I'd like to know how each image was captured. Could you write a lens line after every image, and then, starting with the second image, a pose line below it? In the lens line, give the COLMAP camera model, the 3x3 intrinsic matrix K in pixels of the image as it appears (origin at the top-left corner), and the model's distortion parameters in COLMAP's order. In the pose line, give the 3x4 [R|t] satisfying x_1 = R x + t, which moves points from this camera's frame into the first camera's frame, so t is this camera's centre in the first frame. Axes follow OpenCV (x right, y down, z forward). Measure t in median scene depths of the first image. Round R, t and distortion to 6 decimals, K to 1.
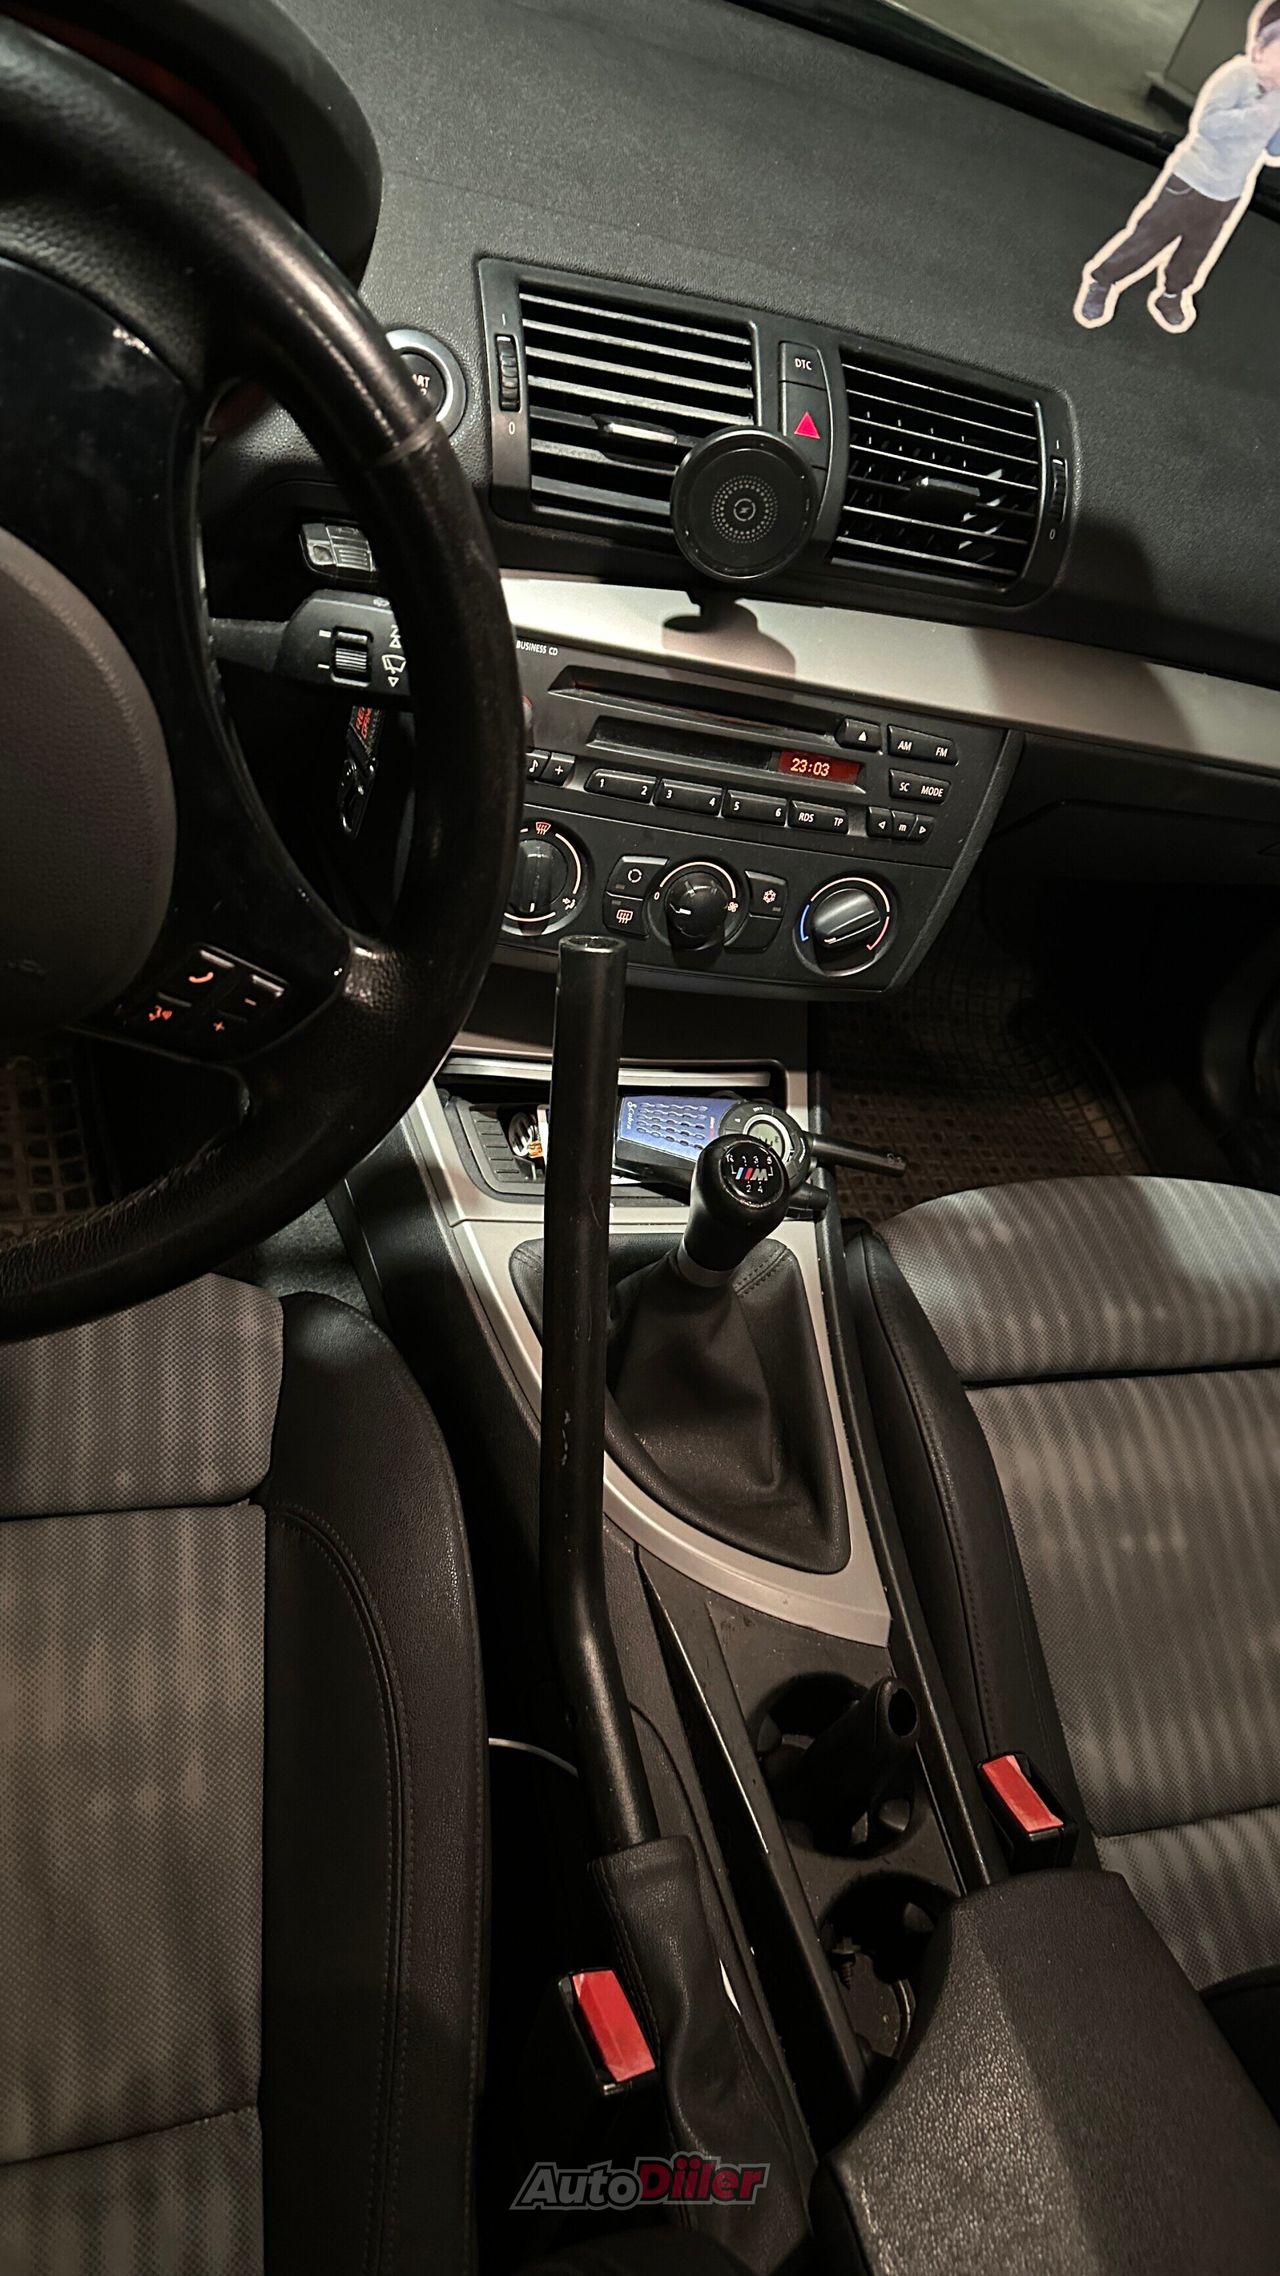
lens RADIAL K [[1577.6, 0, 639.2], [0, 1577.6, 1142.4], [0, 0, 1]] dist [0.059549, -0.072184]
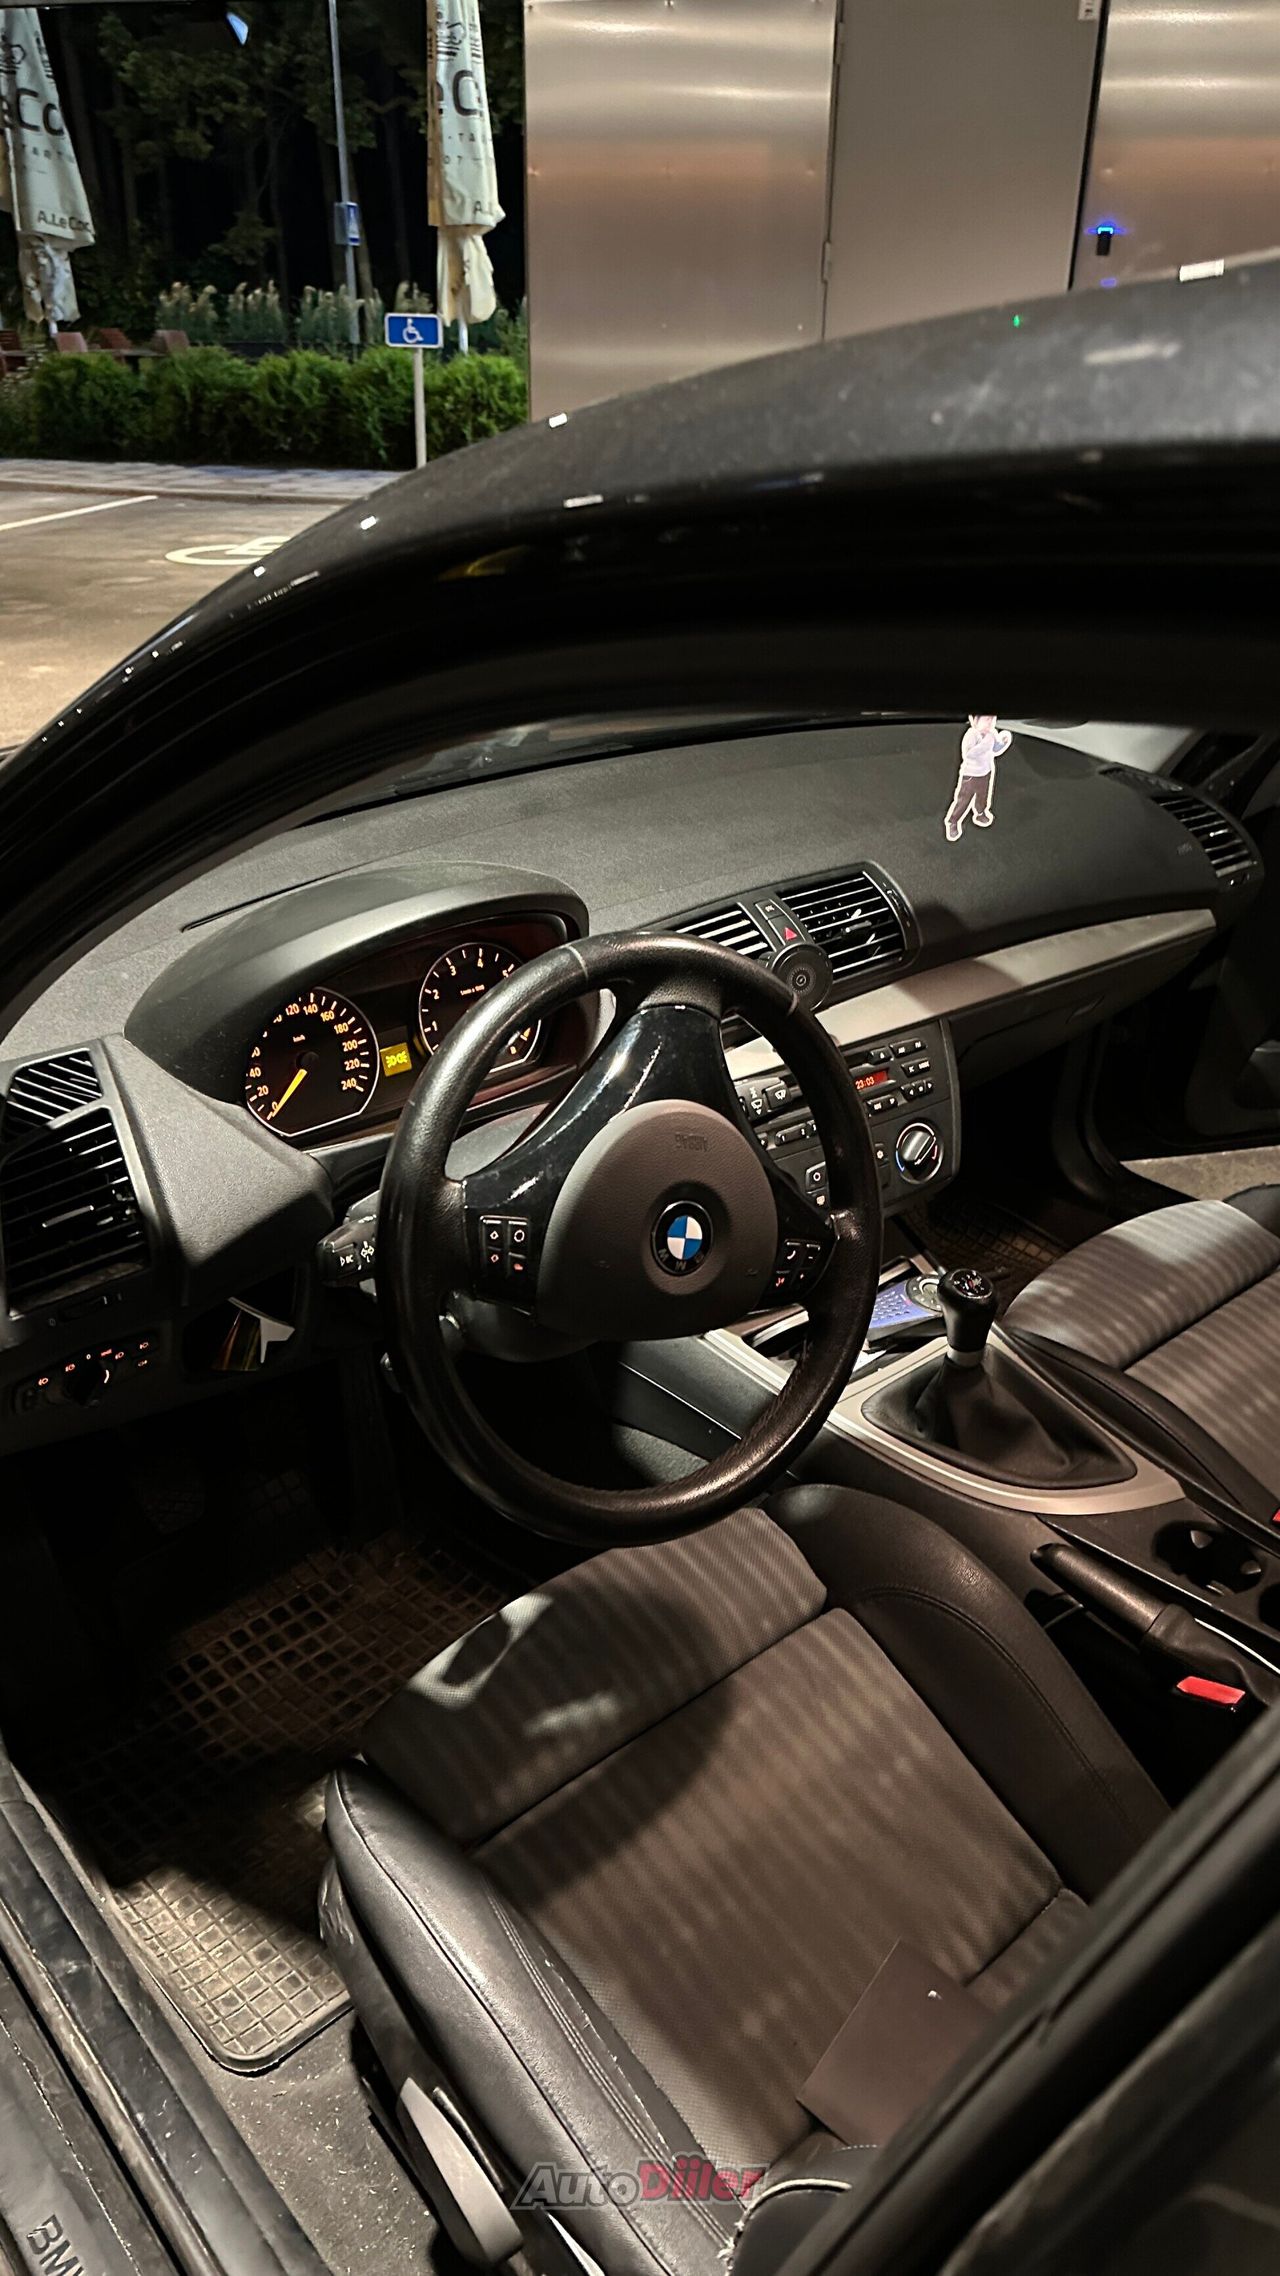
lens RADIAL K [[1577.6, 0, 640.8], [0, 1577.6, 1133.3], [0, 0, 1]] dist [0.059549, -0.072184]
pose [[0.859083, -0.460858, 0.222682, -0.518657], [0.505393, 0.832597, -0.226627, 0.086659], [-0.080961, 0.307233, 0.948184, -0.642038]]
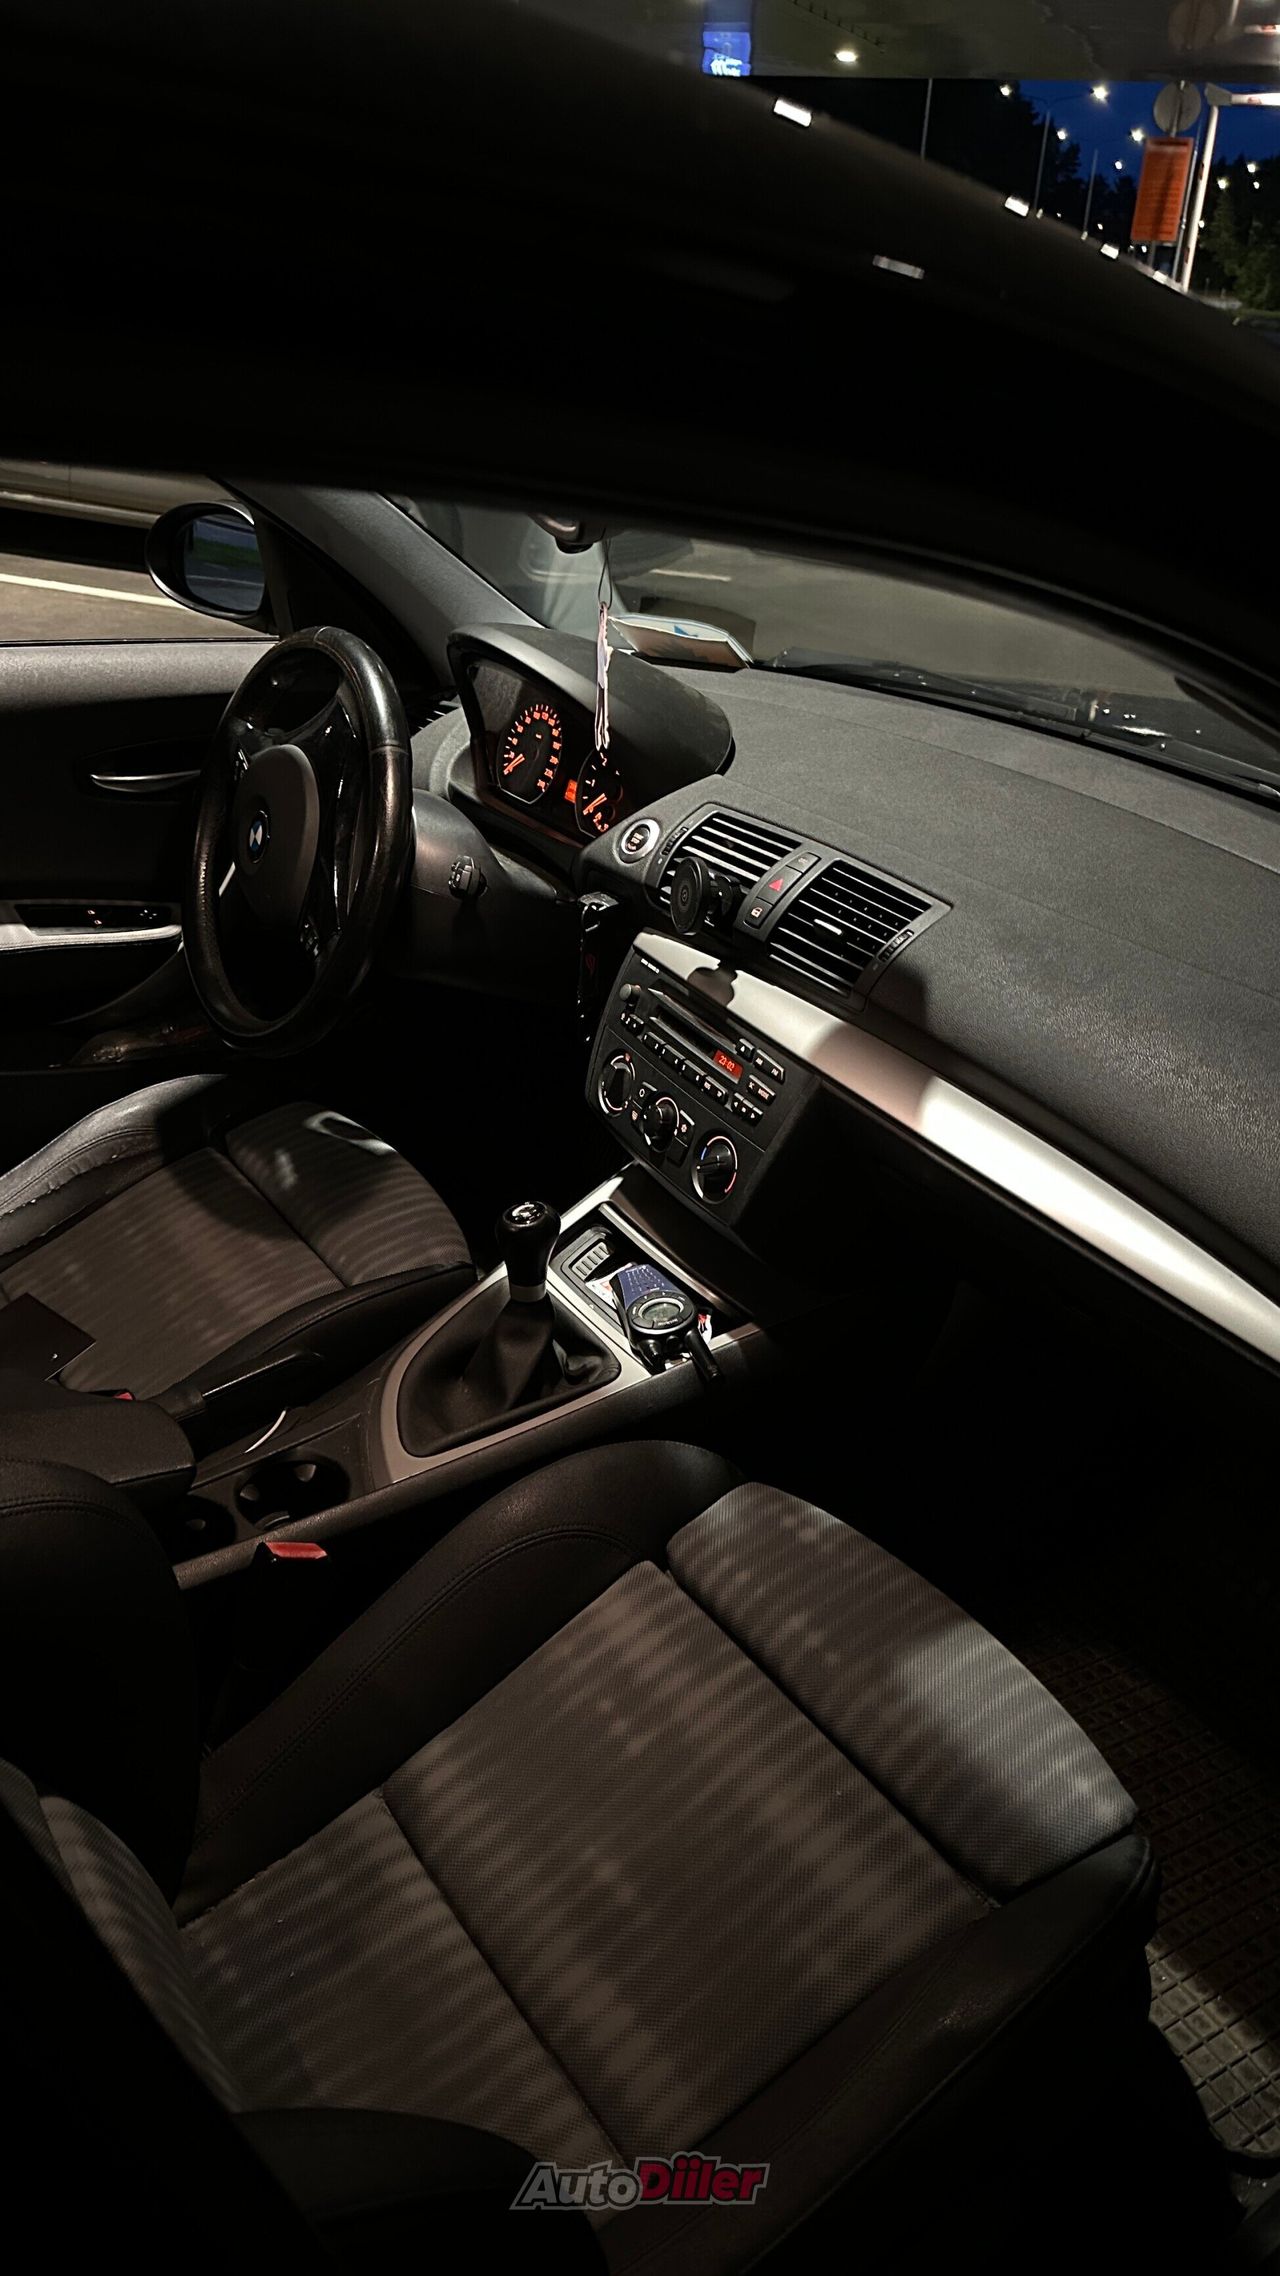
lens RADIAL K [[1577.6, 0, 669.2], [0, 1577.6, 1125.4], [0, 0, 1]] dist [0.059549, -0.072184]
pose [[0.359988, 0.156798, -0.919686, 1.555953], [-0.655706, 0.743766, -0.129854, 0.064492], [0.663670, 0.649790, 0.370560, 0.373261]]
